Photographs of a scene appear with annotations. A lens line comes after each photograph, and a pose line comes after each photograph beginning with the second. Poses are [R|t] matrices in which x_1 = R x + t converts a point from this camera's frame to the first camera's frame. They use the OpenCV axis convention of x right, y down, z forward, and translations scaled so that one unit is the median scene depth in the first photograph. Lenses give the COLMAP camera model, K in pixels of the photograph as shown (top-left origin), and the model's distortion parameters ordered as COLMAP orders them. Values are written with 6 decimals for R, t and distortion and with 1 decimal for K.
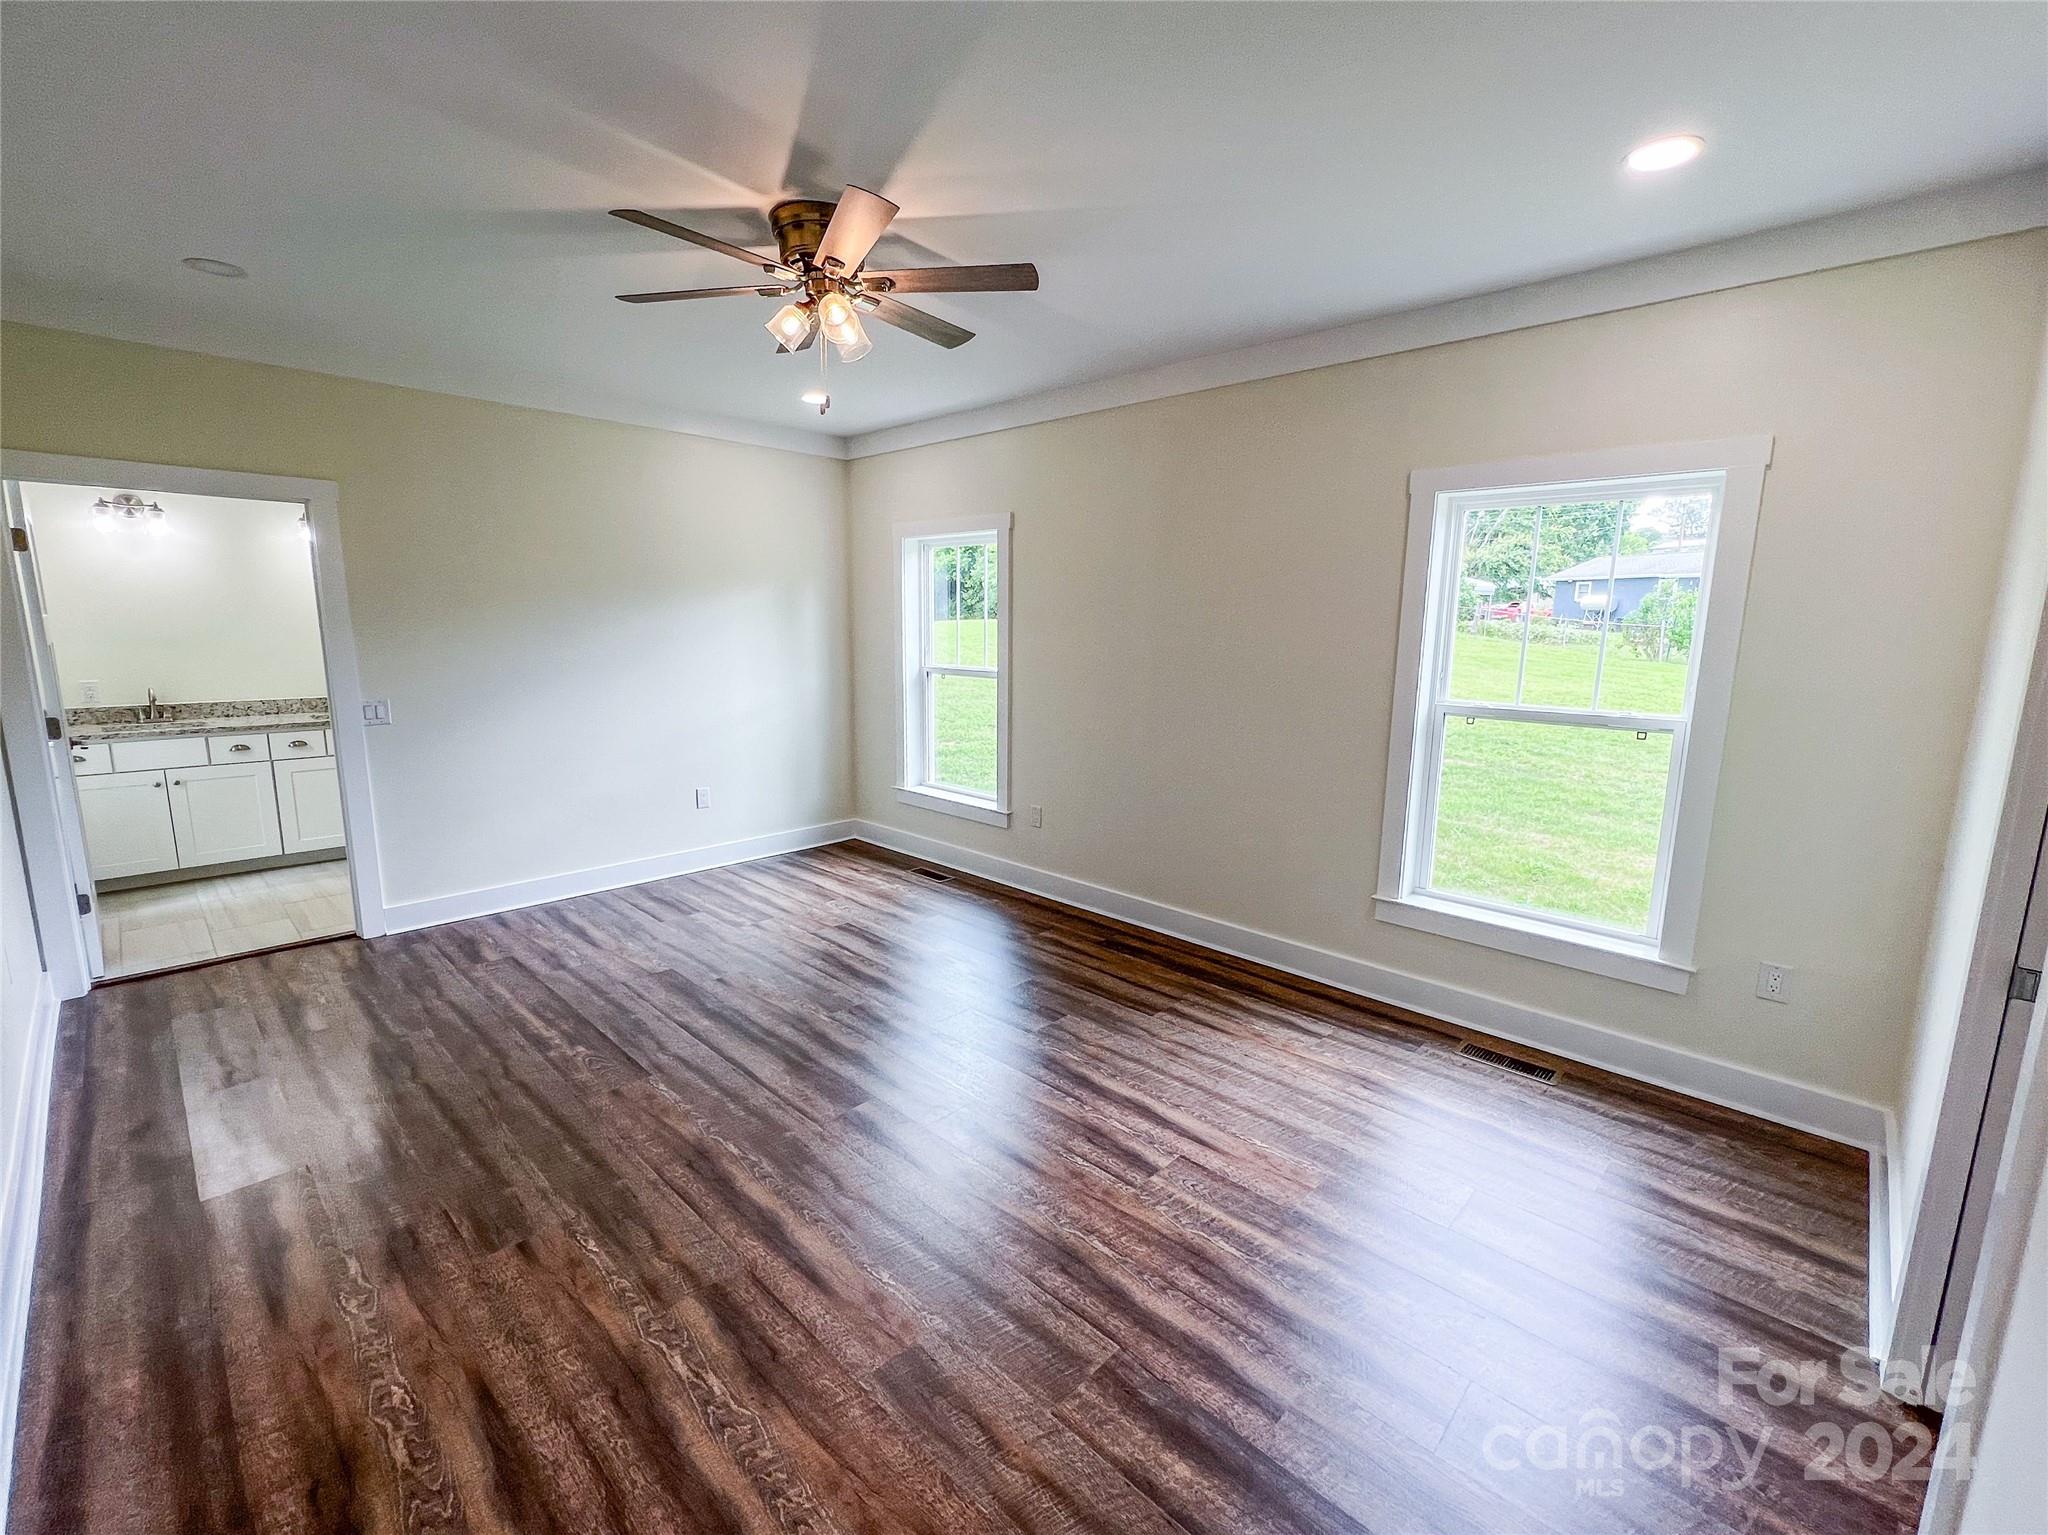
lens RADIAL K [[813.0, 0, 1040.7], [0, 813.0, 747.6], [0, 0, 1]] dist [0.007350, -0.000307]
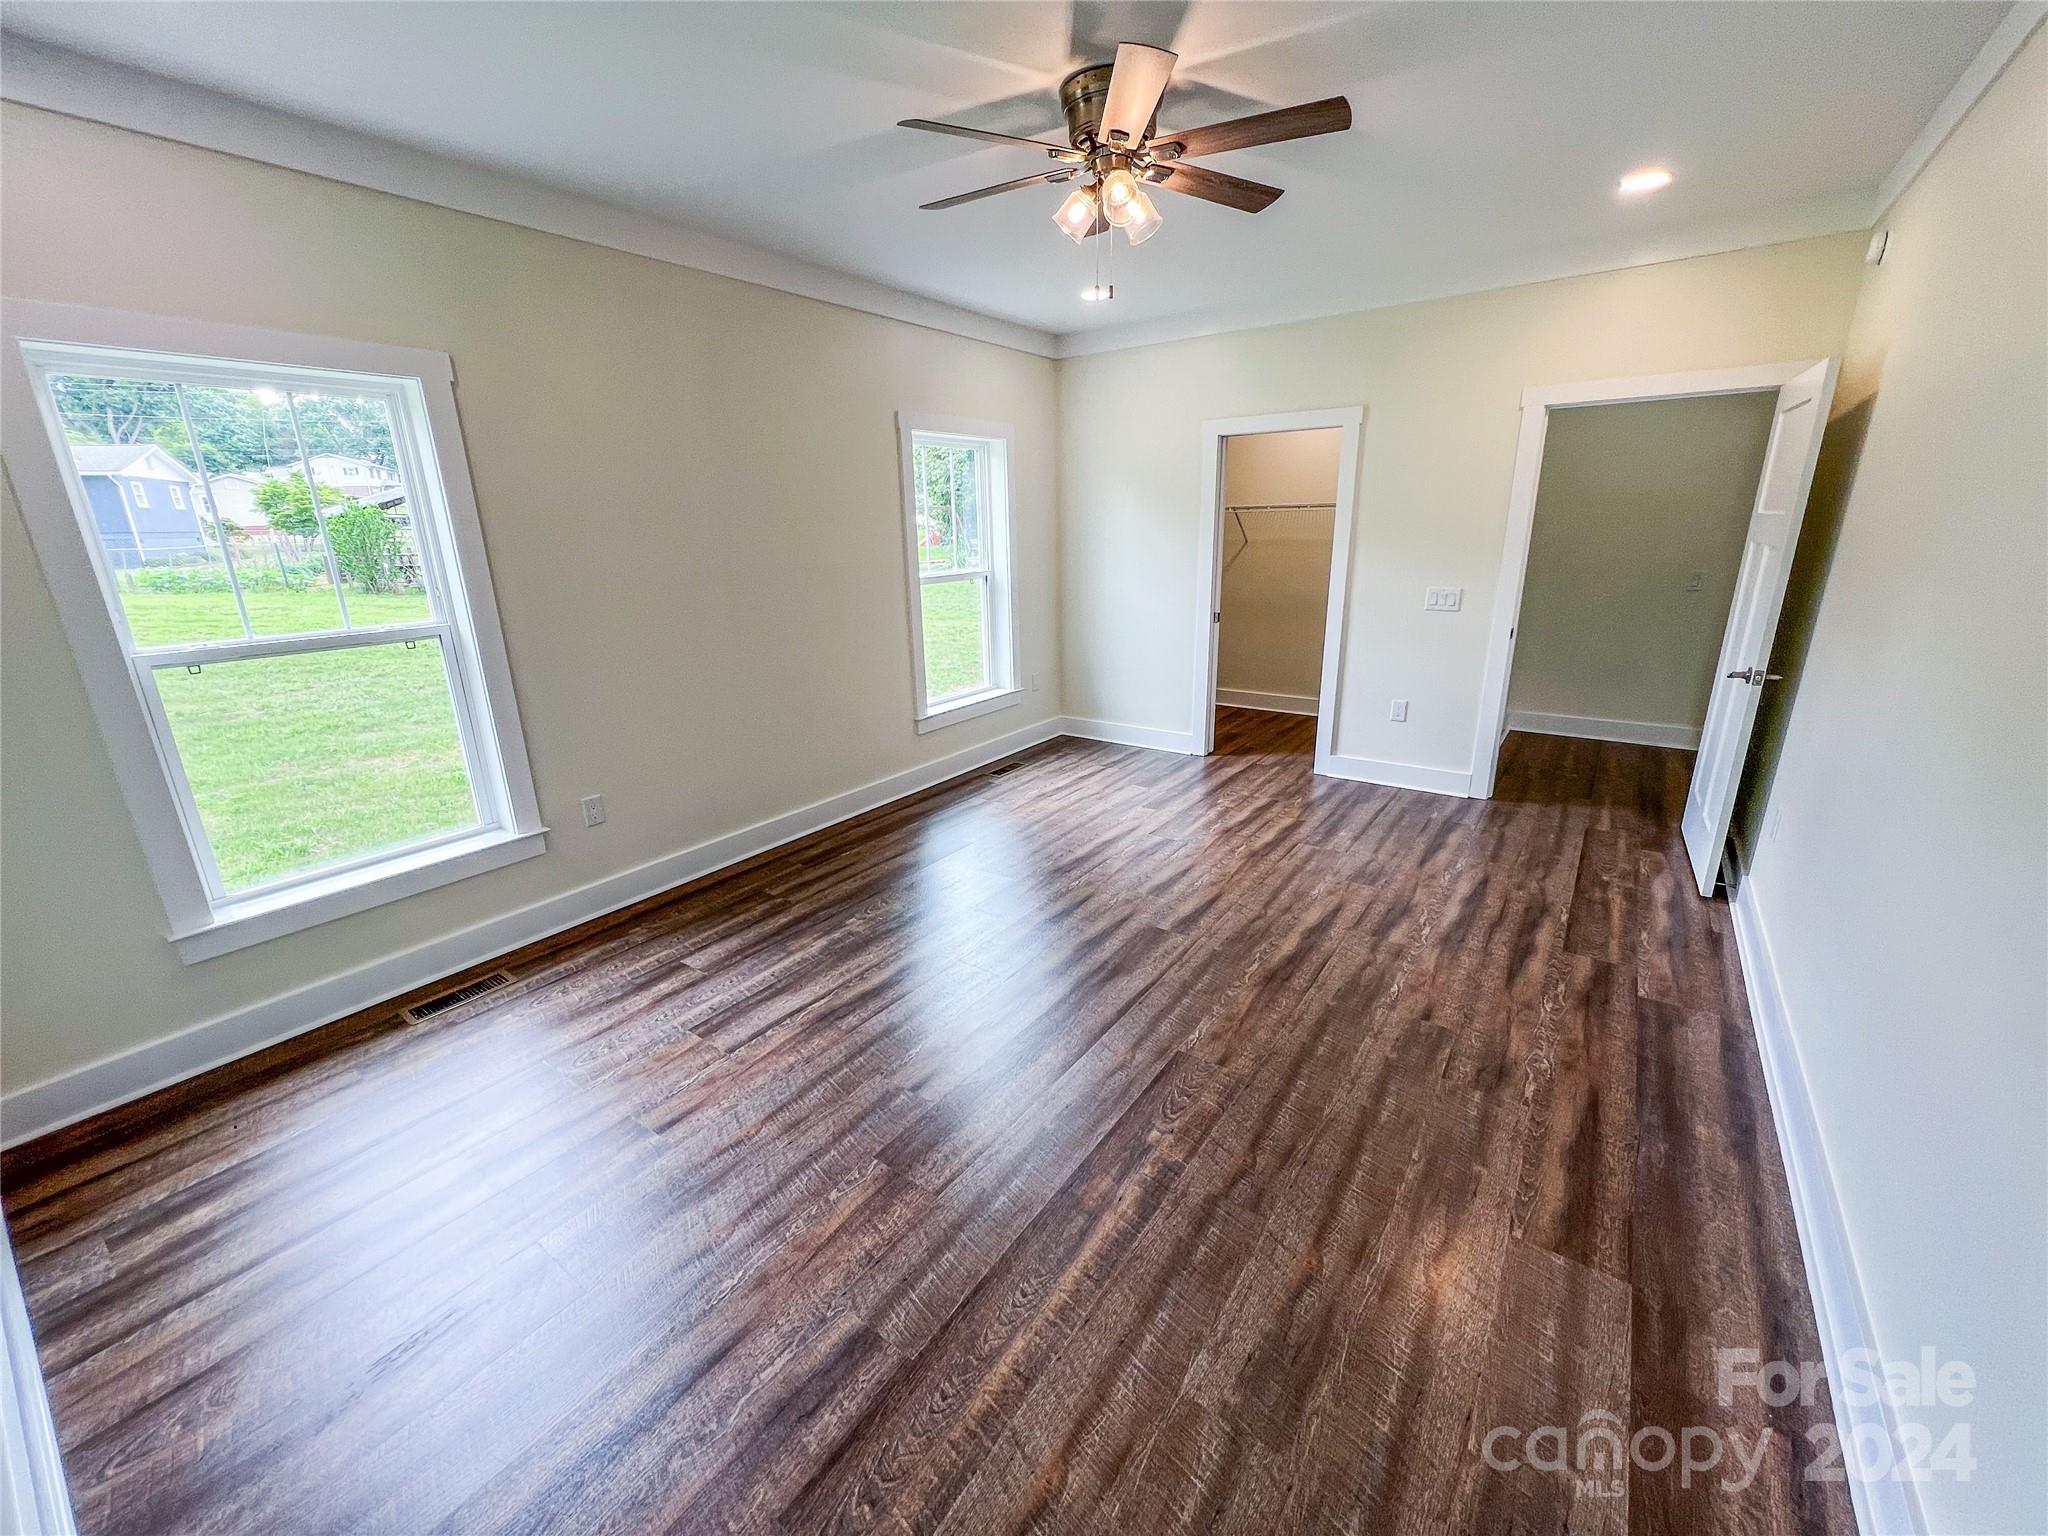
lens RADIAL K [[816.1, 0, 1030.8], [0, 816.1, 772.7], [0, 0, 1]] dist [-0.006923, 0.001458]
pose [[-0.099467, -0.302482, 0.947951, -1.247399], [0.181694, 0.931137, 0.316182, -0.166001], [-0.978312, 0.203687, -0.037658, 1.197753]]
